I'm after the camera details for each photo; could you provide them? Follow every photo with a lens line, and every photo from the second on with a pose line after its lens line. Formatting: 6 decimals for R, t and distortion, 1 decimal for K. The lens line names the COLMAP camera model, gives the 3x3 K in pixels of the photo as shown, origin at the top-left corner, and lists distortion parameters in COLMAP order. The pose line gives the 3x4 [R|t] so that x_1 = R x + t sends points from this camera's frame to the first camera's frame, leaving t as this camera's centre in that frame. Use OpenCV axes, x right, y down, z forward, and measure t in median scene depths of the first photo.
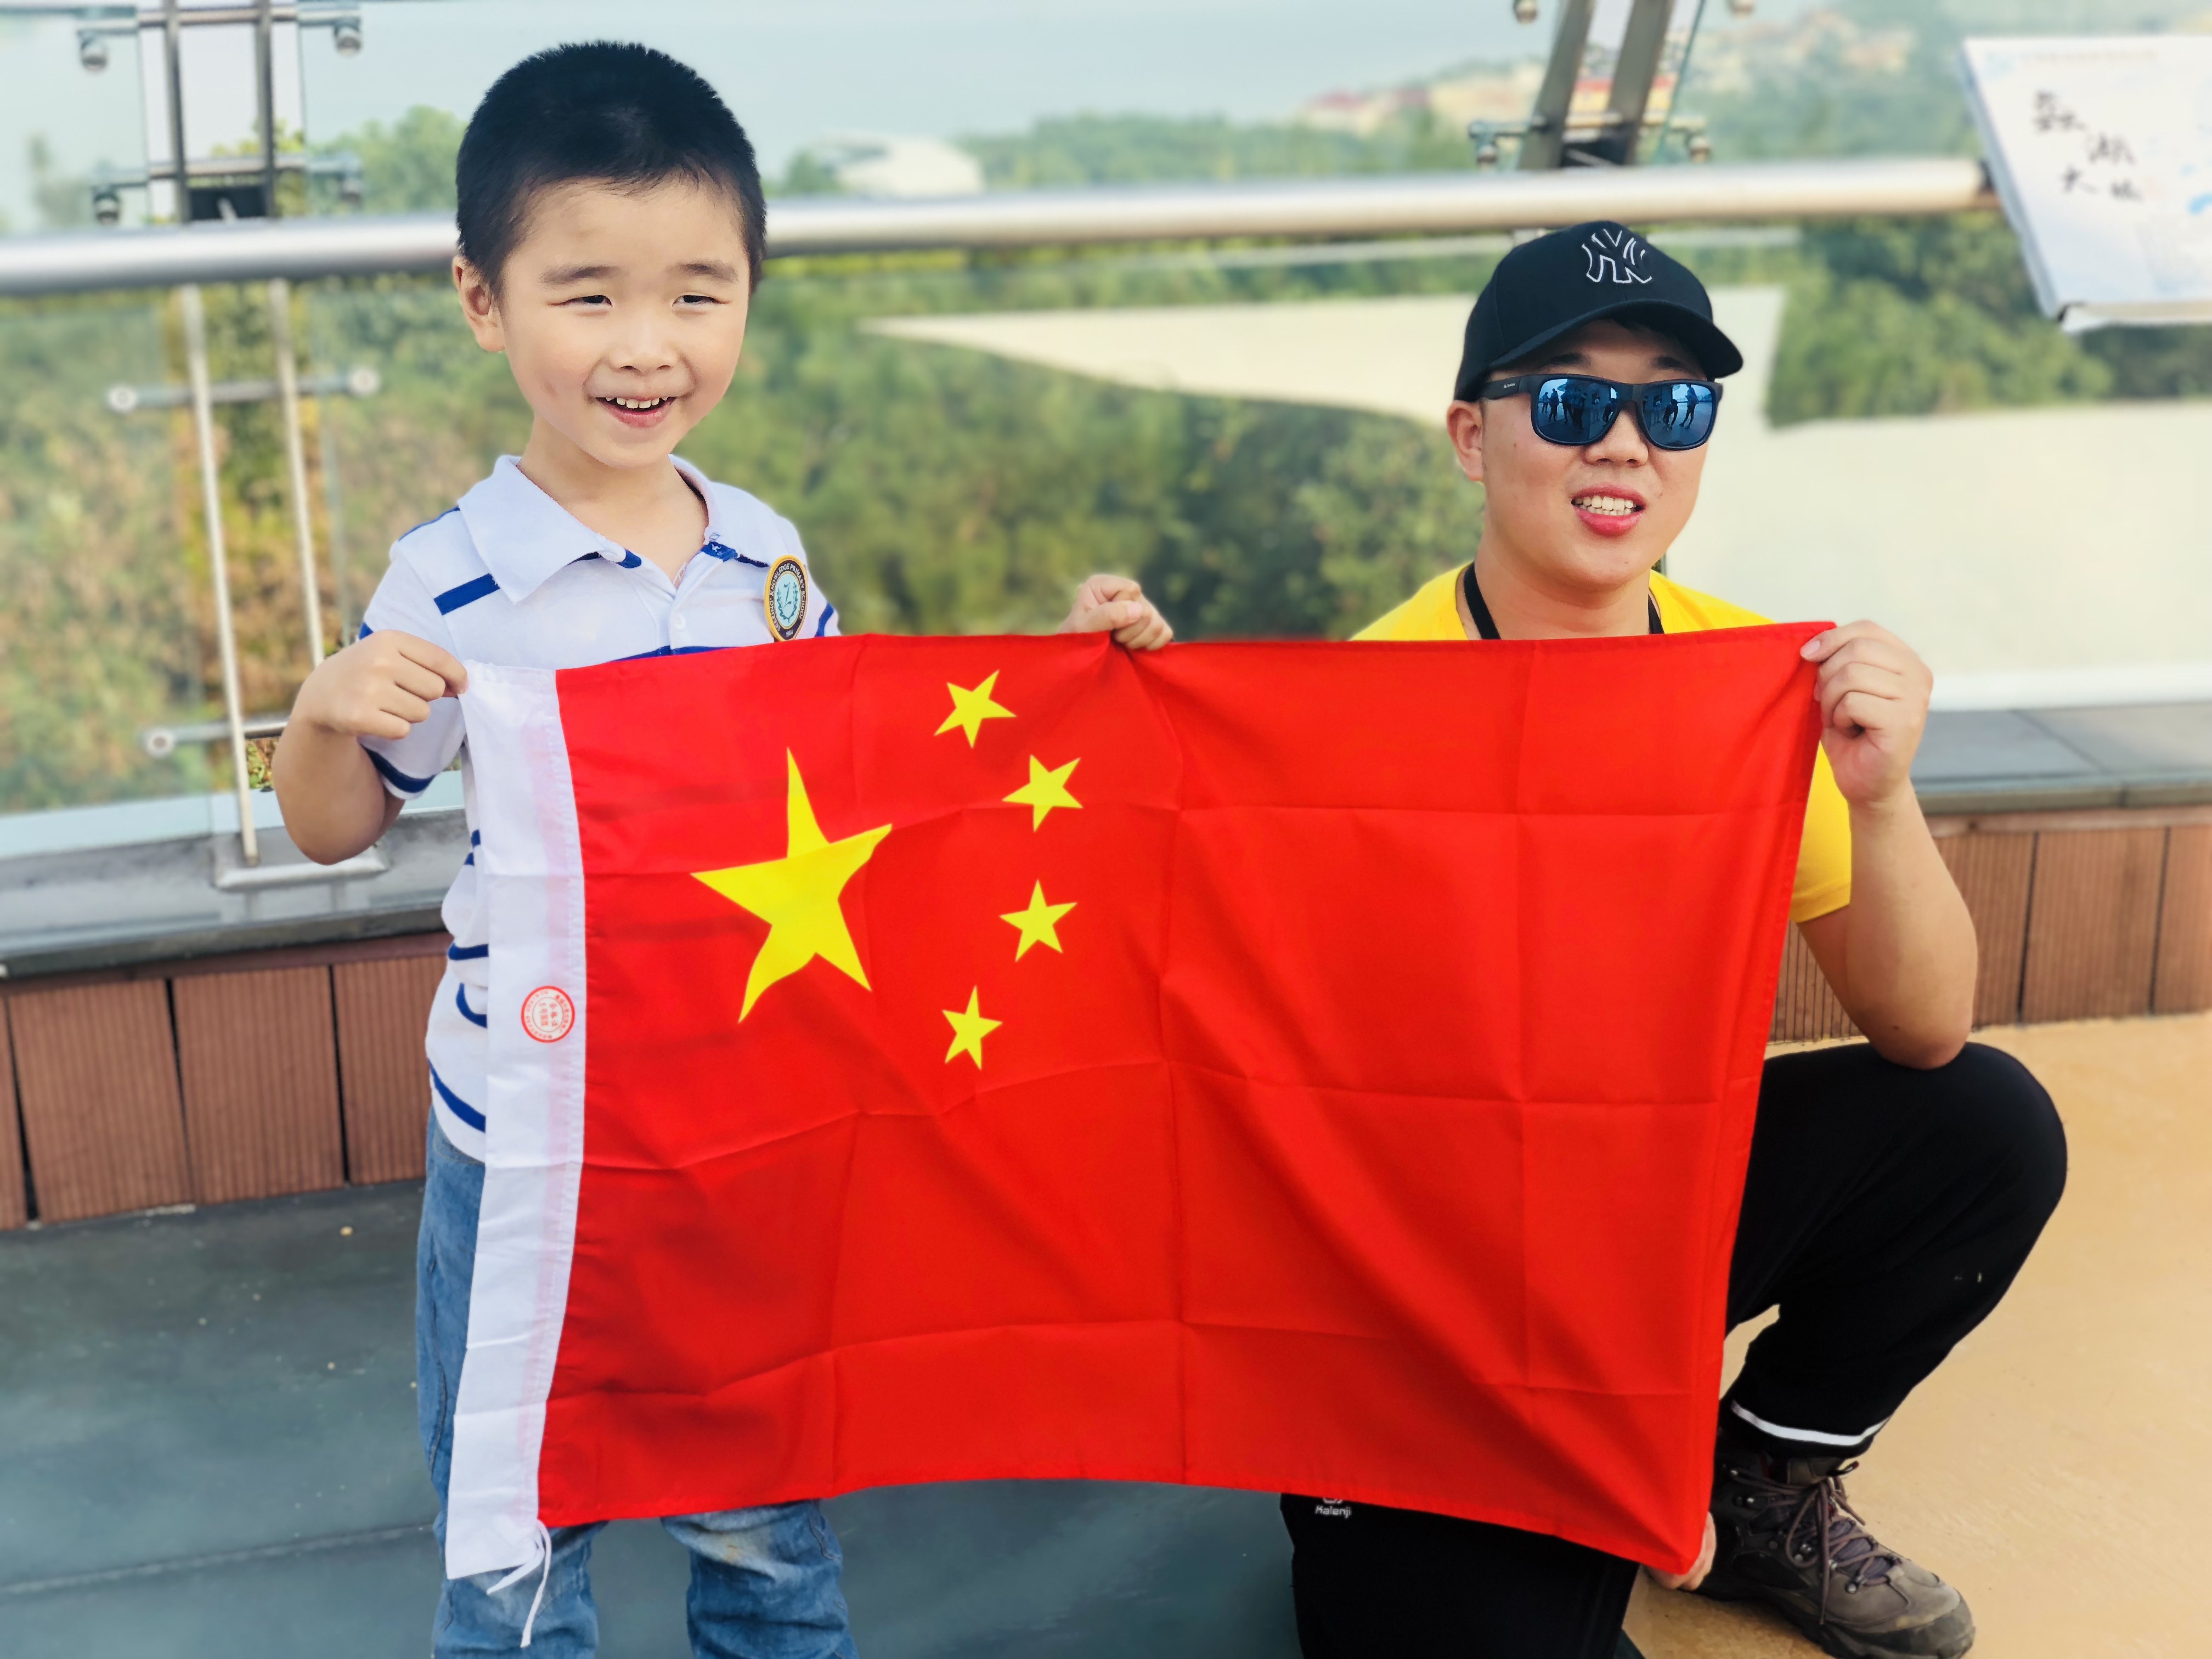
lens RADIAL K [[3292.2, 0, 1106.5], [0, 3292.2, 828.1], [0, 0, 1]] dist [0.000255, 0.000000]
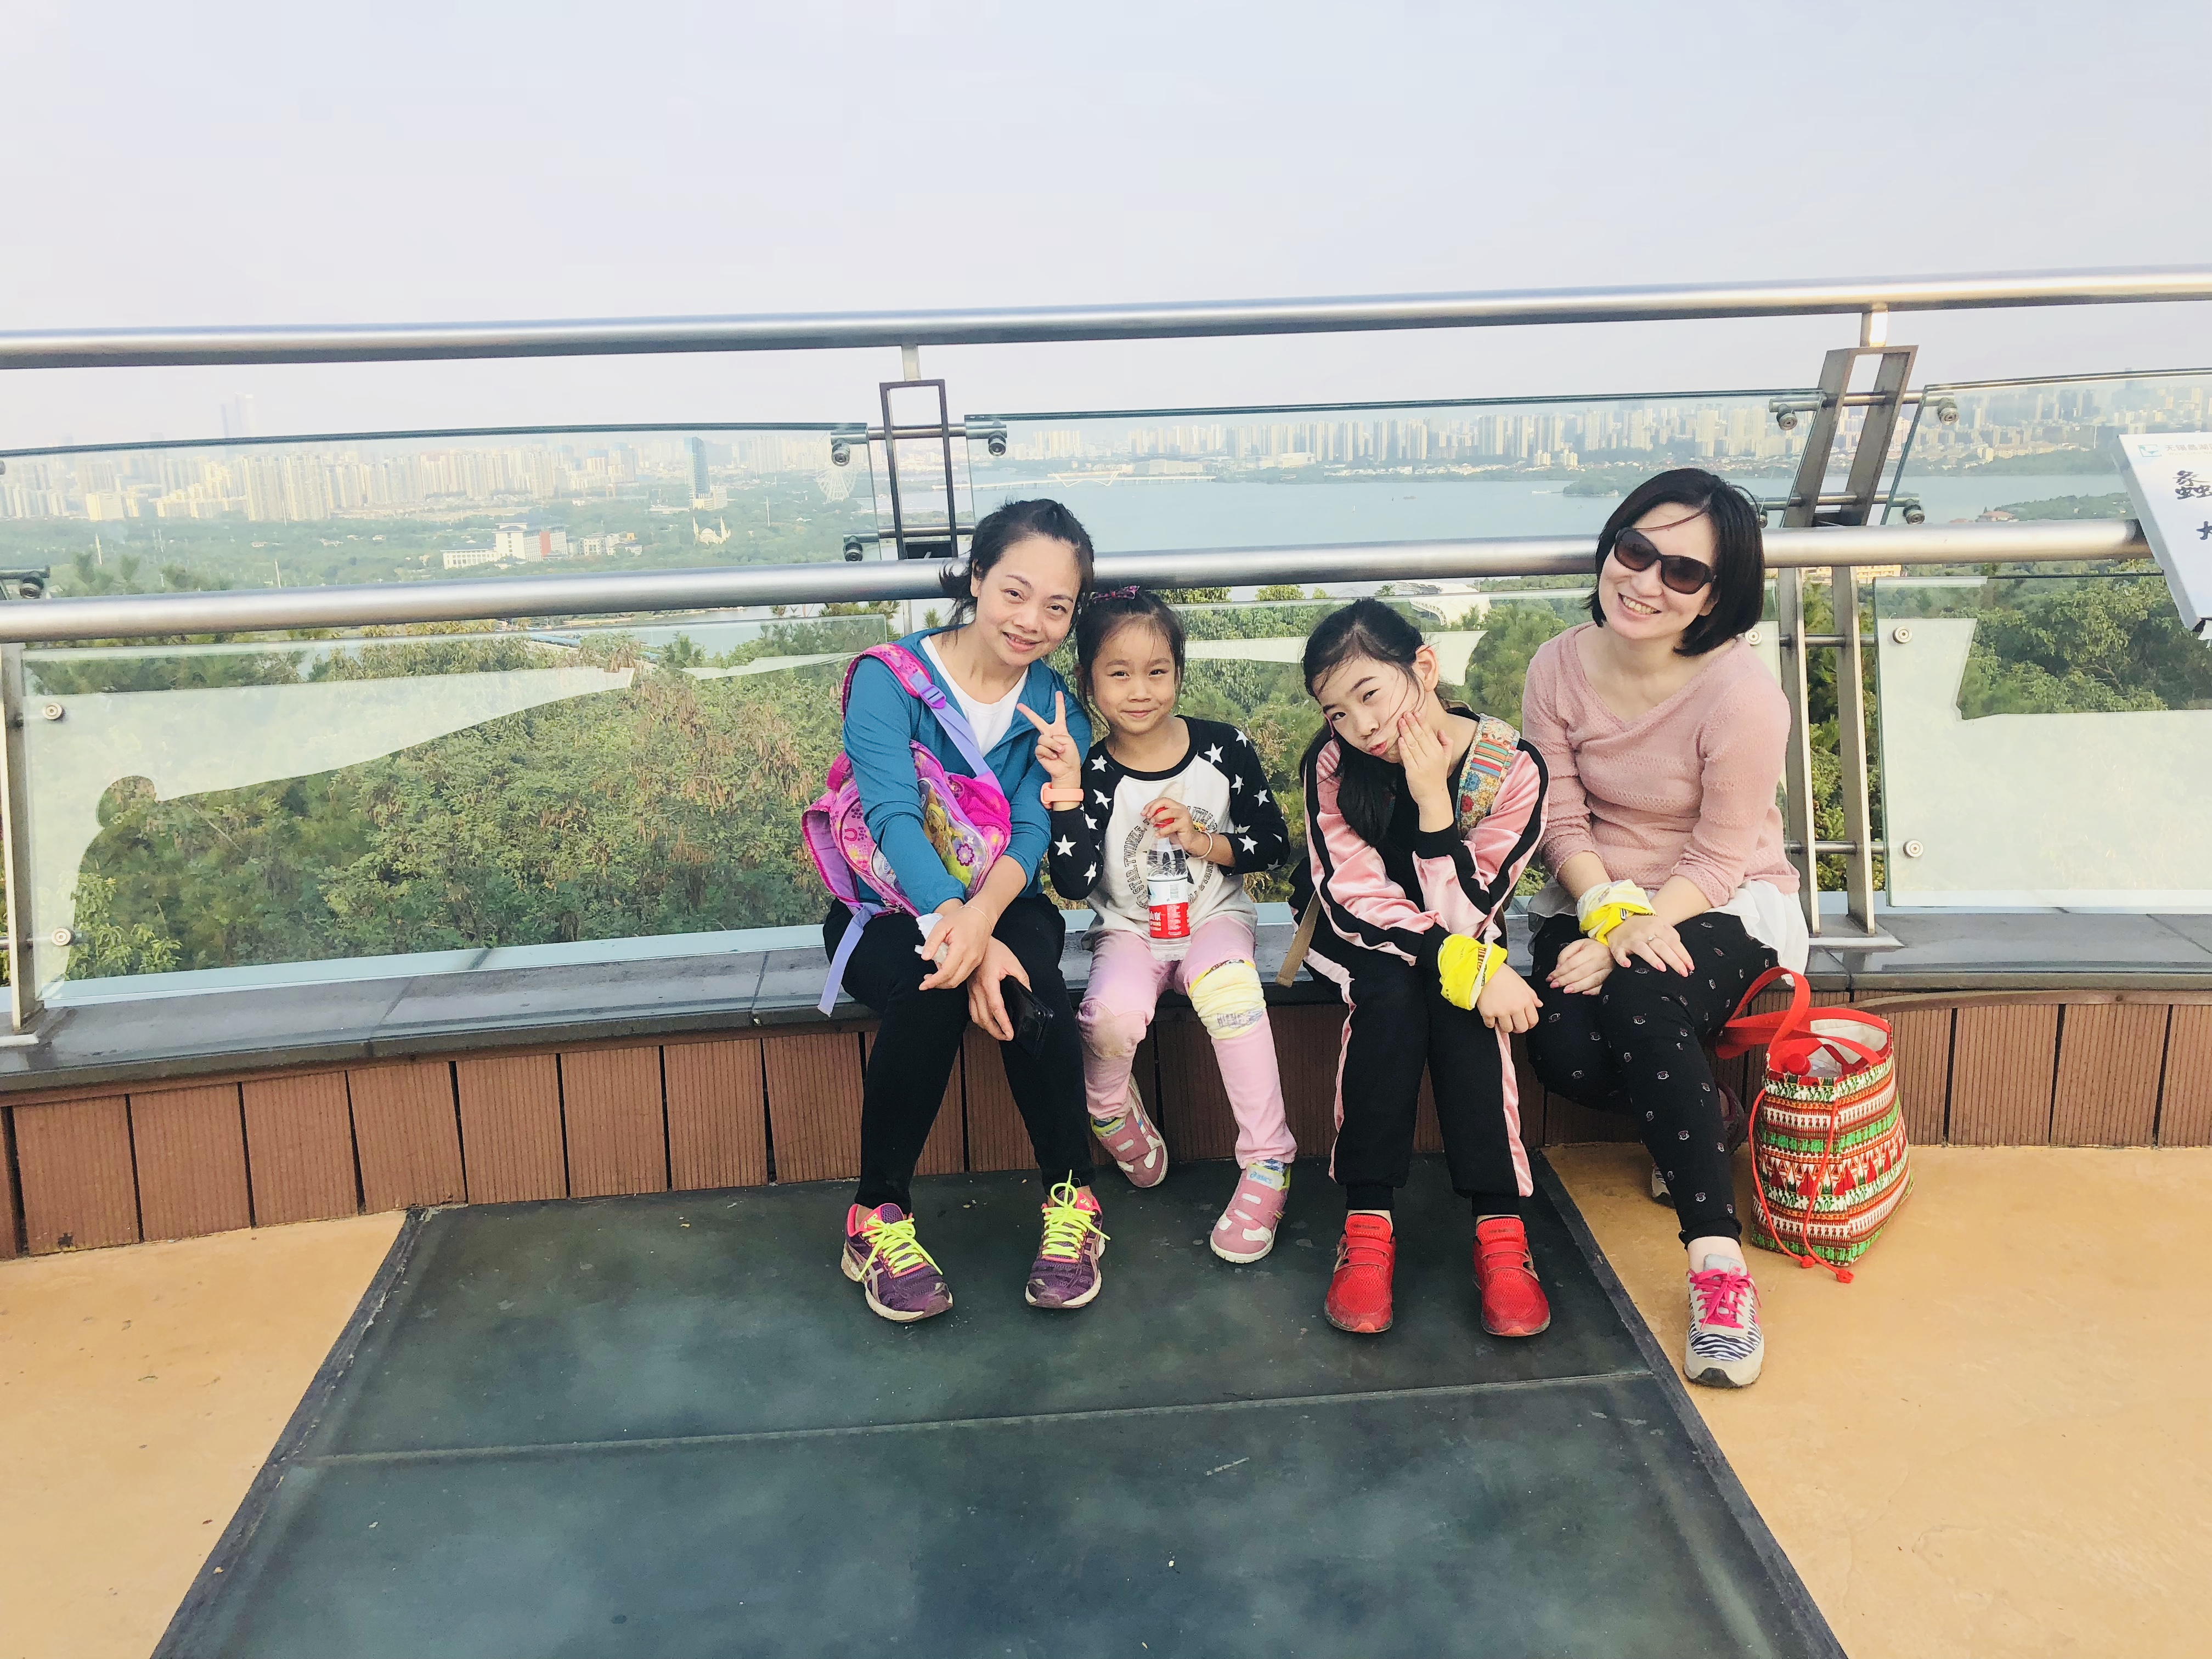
lens RADIAL K [[1801.7, 0, 1115.0], [0, 1801.7, 824.6], [0, 0, 1]] dist [0.016612, -0.011888]
pose [[0.971298, 0.031784, -0.235731, 0.034398], [-0.048866, 0.996557, -0.066981, -0.002070], [0.232791, 0.076577, 0.969507, 0.180417]]
